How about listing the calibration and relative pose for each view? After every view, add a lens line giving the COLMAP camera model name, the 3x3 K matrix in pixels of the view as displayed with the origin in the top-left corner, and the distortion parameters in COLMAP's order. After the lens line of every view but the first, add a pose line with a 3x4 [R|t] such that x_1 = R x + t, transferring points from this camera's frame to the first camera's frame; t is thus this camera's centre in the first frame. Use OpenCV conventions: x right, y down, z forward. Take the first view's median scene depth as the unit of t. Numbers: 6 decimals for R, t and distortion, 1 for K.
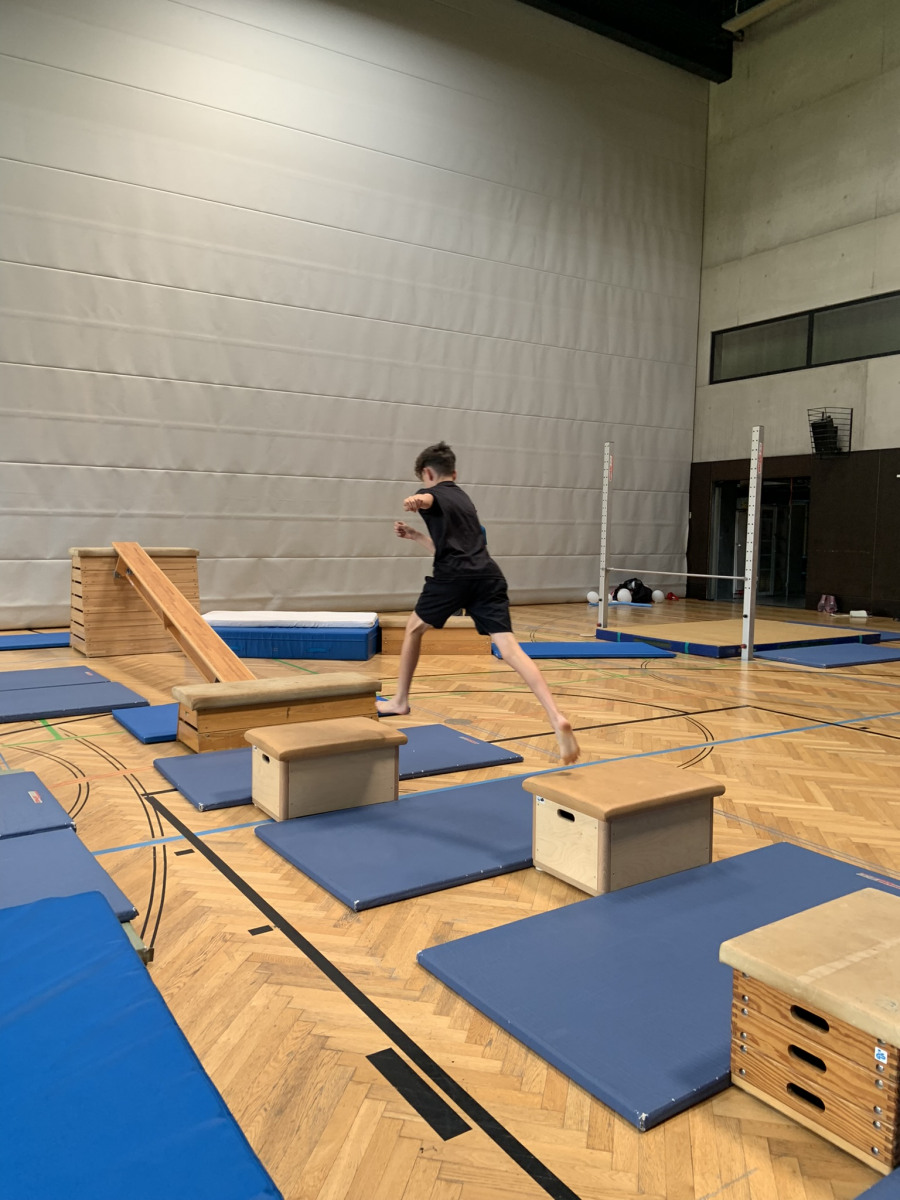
lens RADIAL K [[903.6, 0, 439.1], [0, 903.6, 593.8], [0, 0, 1]] dist [0.133602, -0.165979]
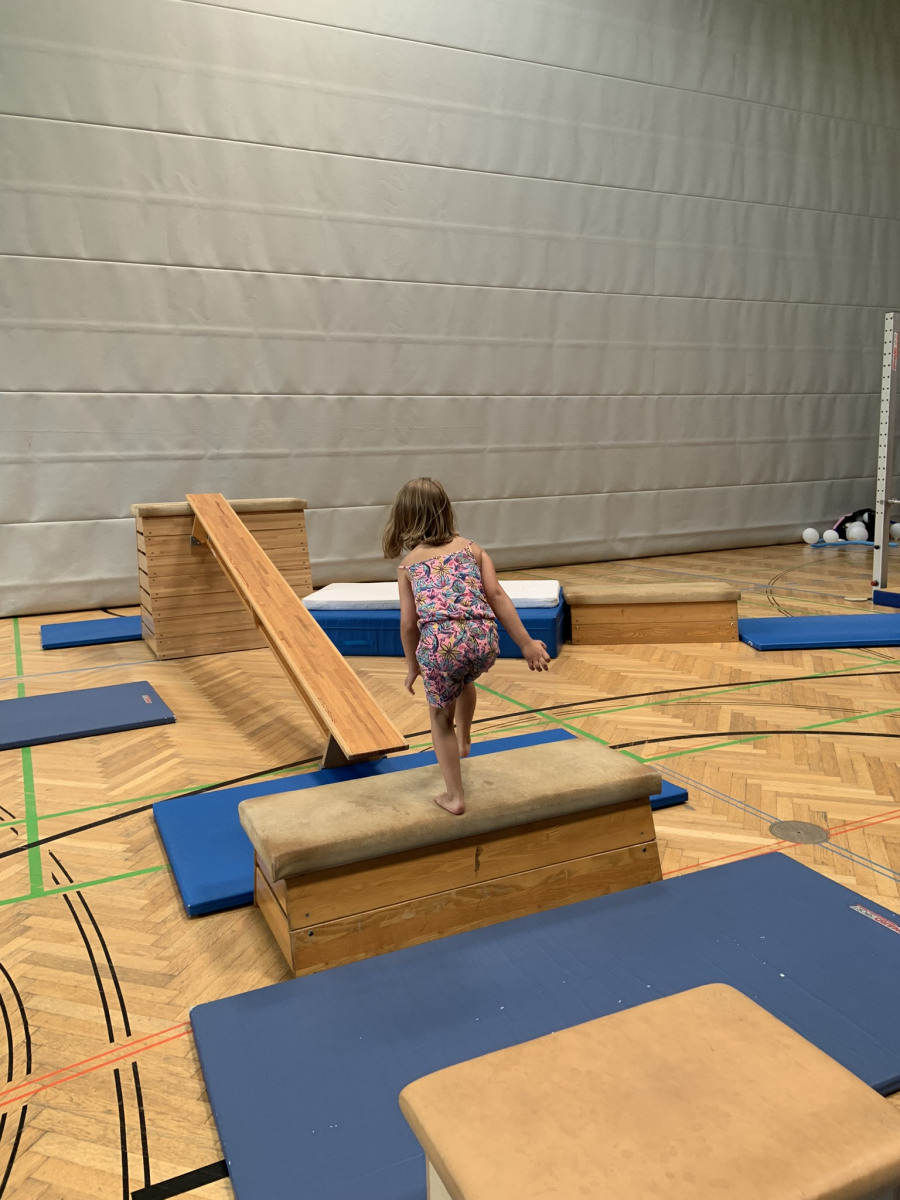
lens RADIAL K [[897.7, 0, 454.1], [0, 897.7, 589.8], [0, 0, 1]] dist [0.132672, -0.166358]
pose [[0.992602, -0.027103, -0.118353, -0.048812], [0.035285, 0.997089, 0.067589, -0.015891], [0.116176, -0.071265, 0.990669, 0.223476]]
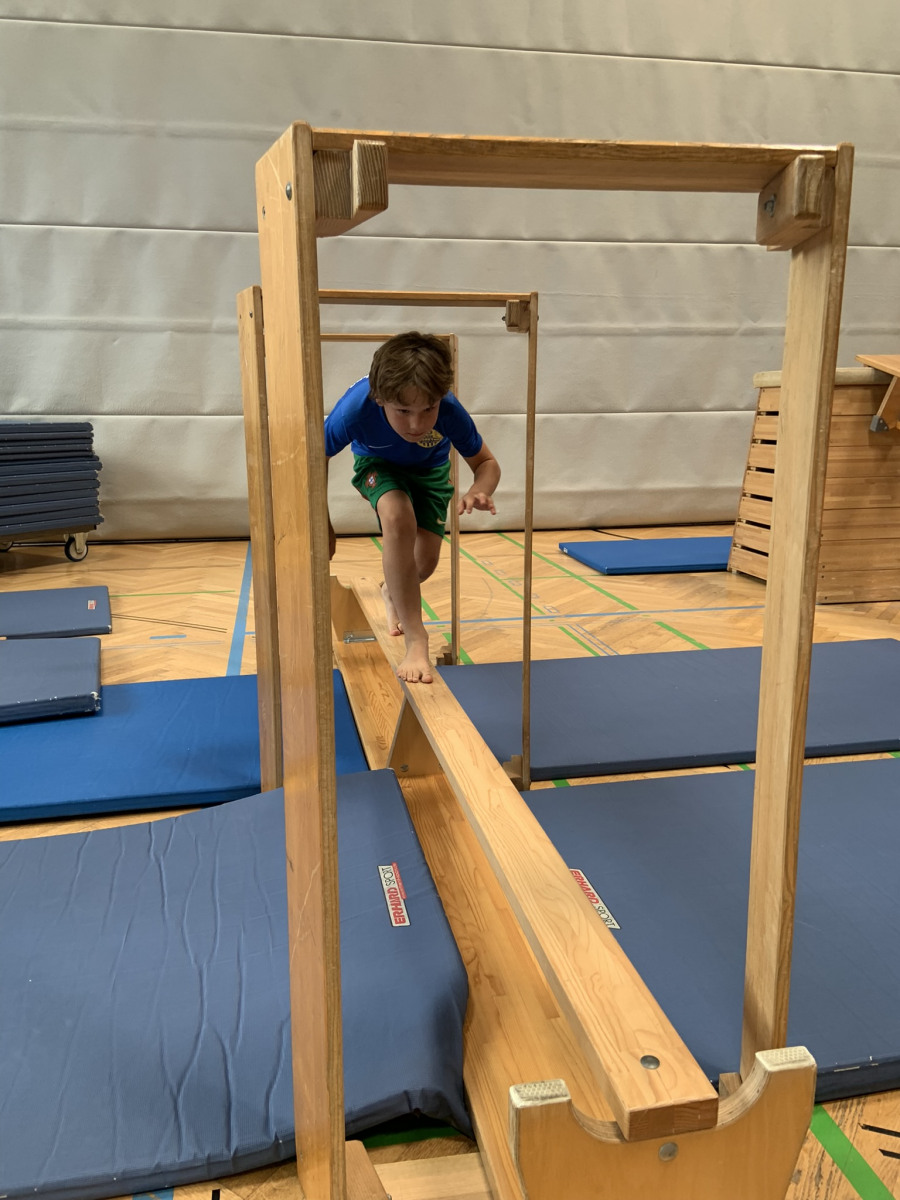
lens RADIAL K [[903.6, 0, 439.1], [0, 903.6, 593.8], [0, 0, 1]] dist [0.133602, -0.165979]
pose [[0.925063, 0.061007, -0.374883, -0.255105], [-0.013258, 0.991601, 0.128655, 0.004129], [0.379583, -0.114044, 0.918102, 0.327429]]
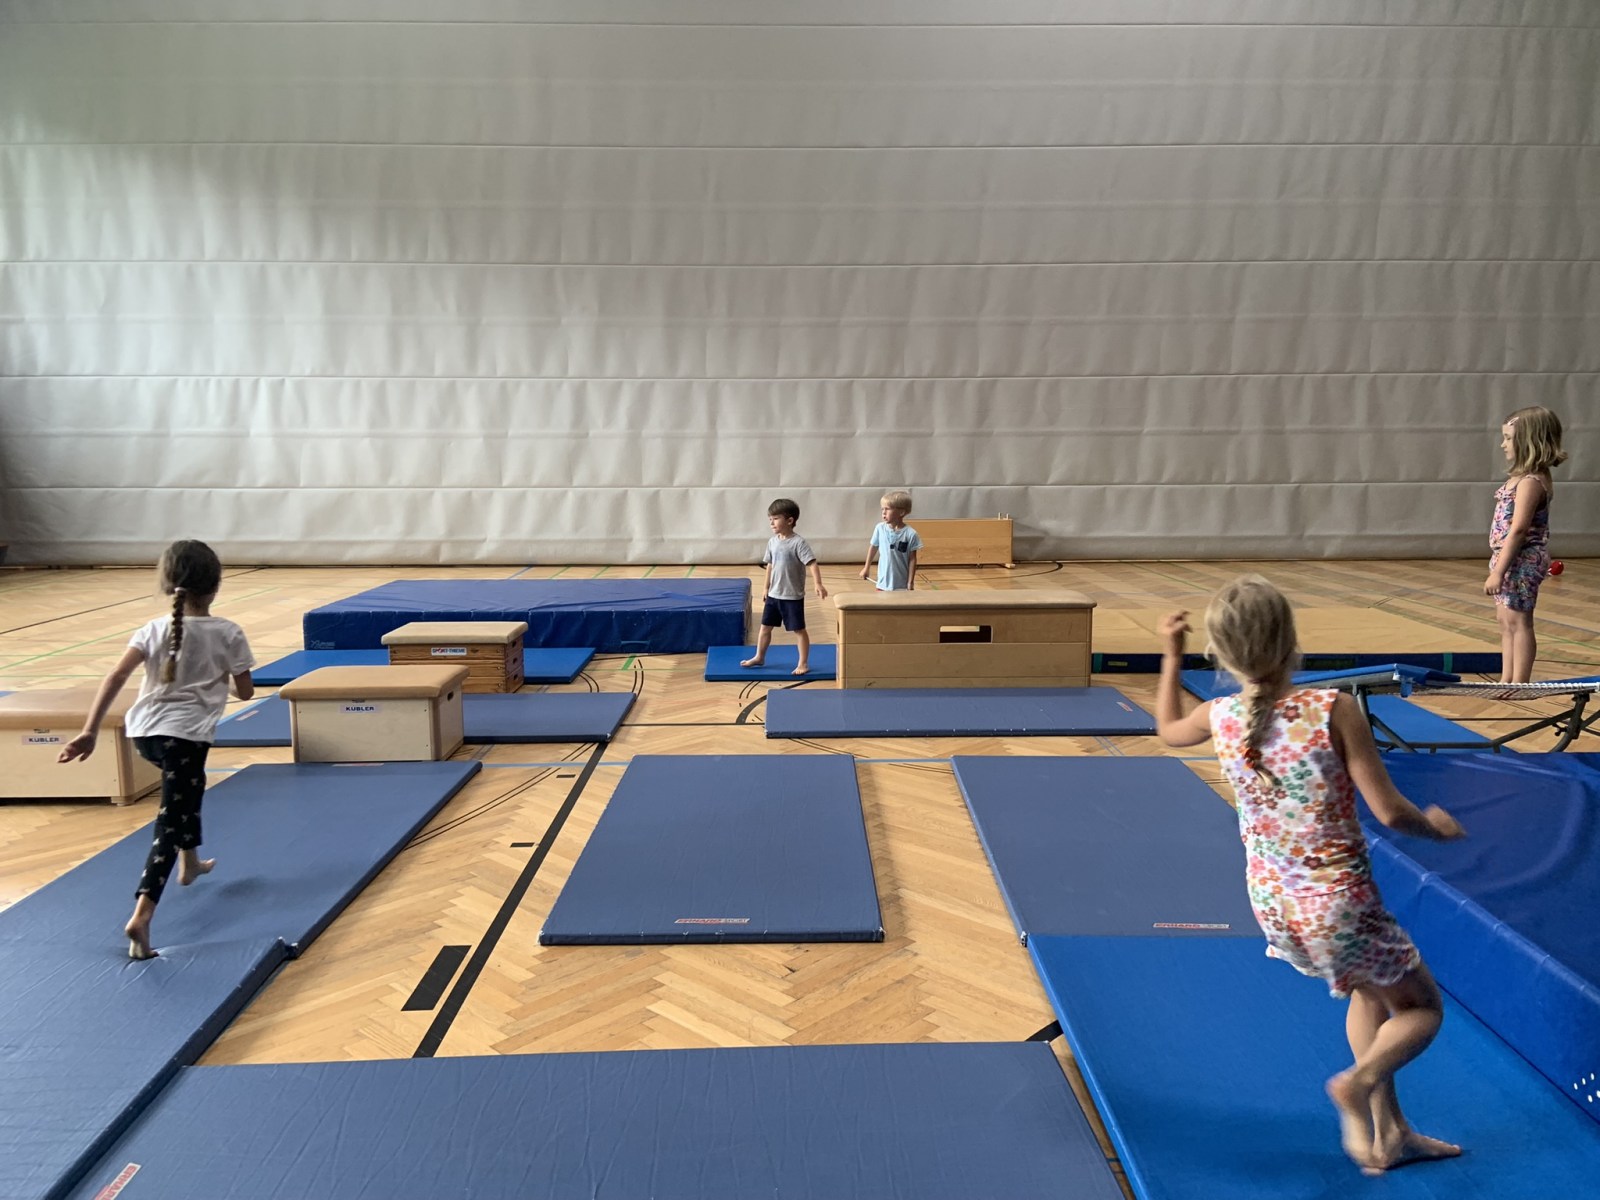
lens RADIAL K [[1208.6, 0, 808.4], [0, 1208.6, 618.0], [0, 0, 1]] dist [0.103351, -0.117224]
pose [[0.856522, 0.058753, -0.512755, 0.169926], [-0.024818, 0.997039, 0.072786, 0.002509], [0.515513, -0.049617, 0.855444, 0.005886]]
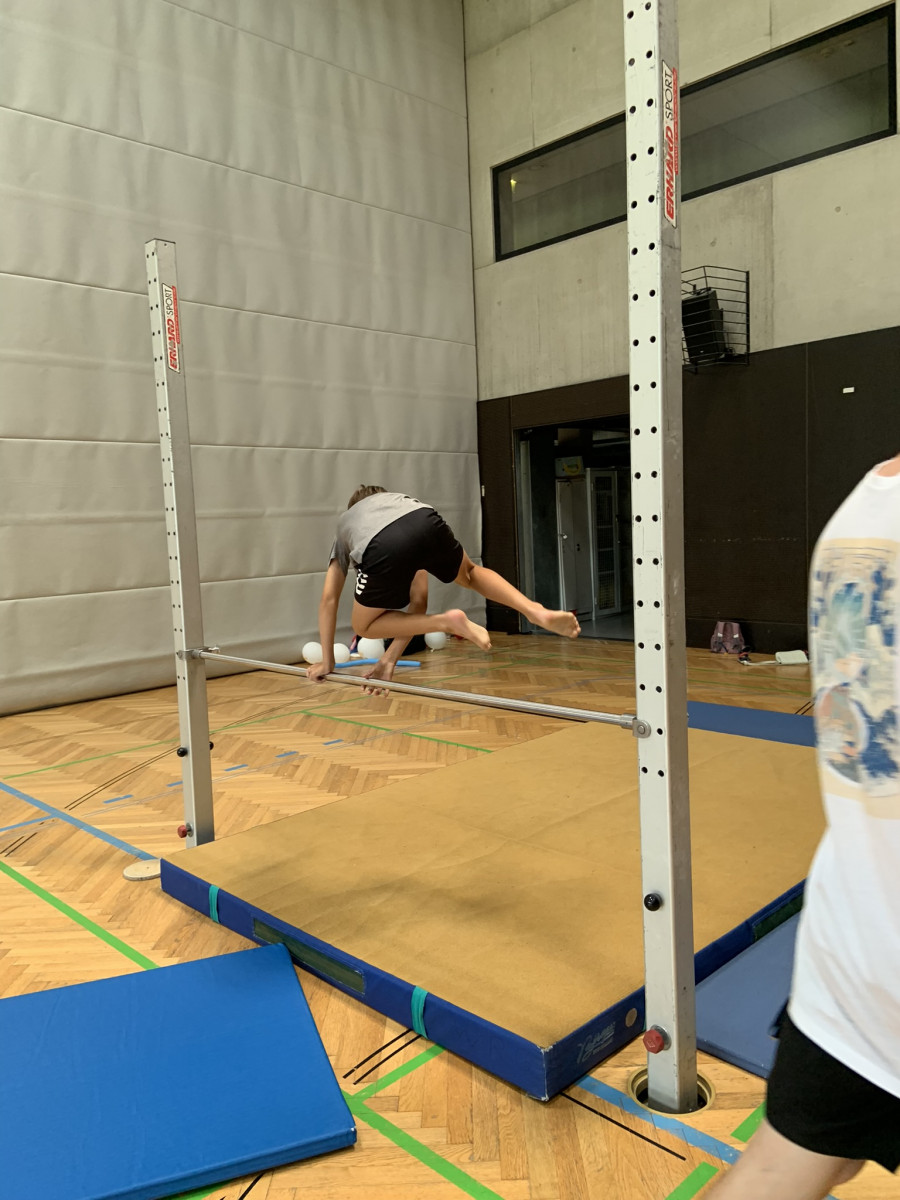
lens RADIAL K [[903.6, 0, 439.1], [0, 903.6, 593.8], [0, 0, 1]] dist [0.133602, -0.165979]
pose [[0.980462, -0.073057, 0.182637, 0.175026], [0.072615, 0.997318, 0.009112, -0.035420], [-0.182813, 0.004328, 0.983138, 0.553515]]
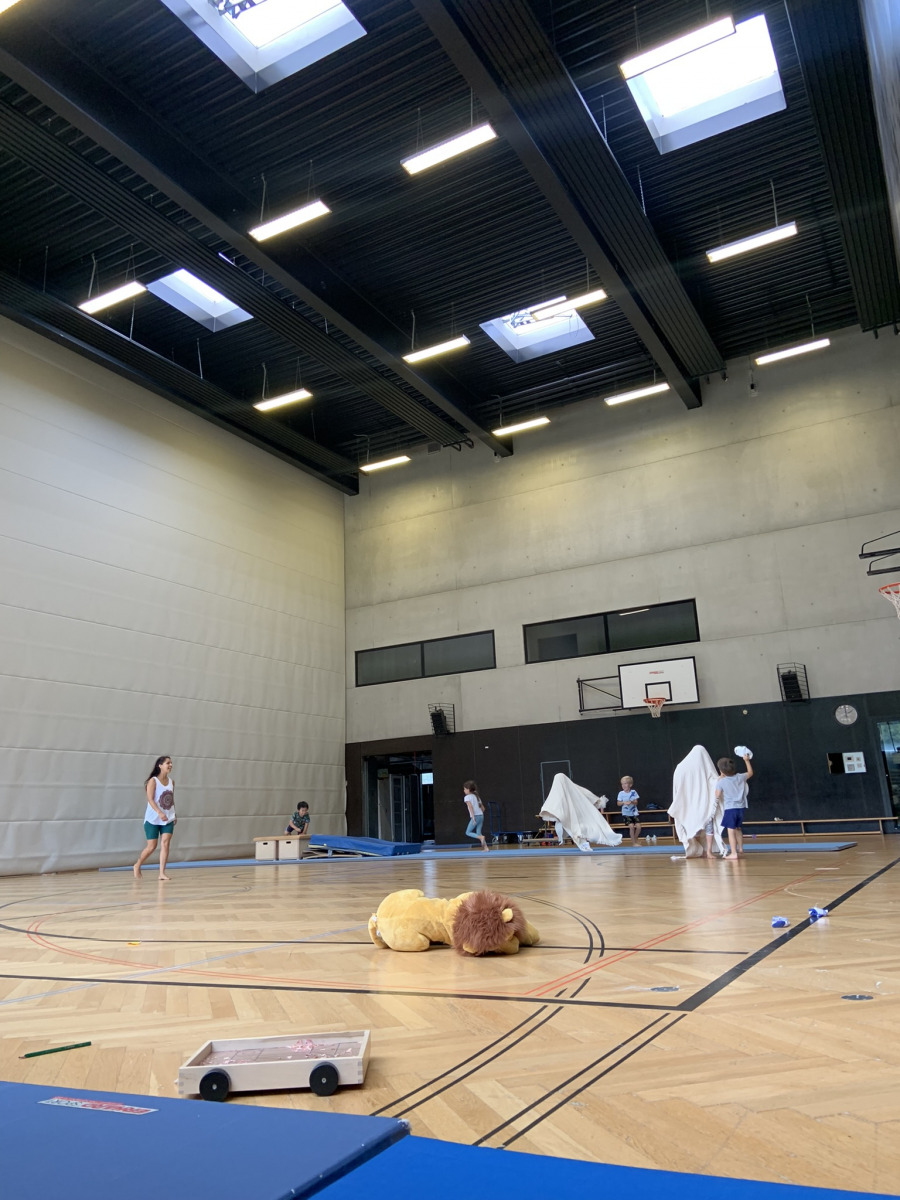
lens RADIAL K [[897.7, 0, 454.1], [0, 897.7, 589.8], [0, 0, 1]] dist [0.132672, -0.166358]
pose [[0.876940, 0.071617, 0.475235, -0.297481], [0.091853, 0.945632, -0.312000, 0.092327], [-0.471741, 0.317257, 0.822683, -0.310177]]
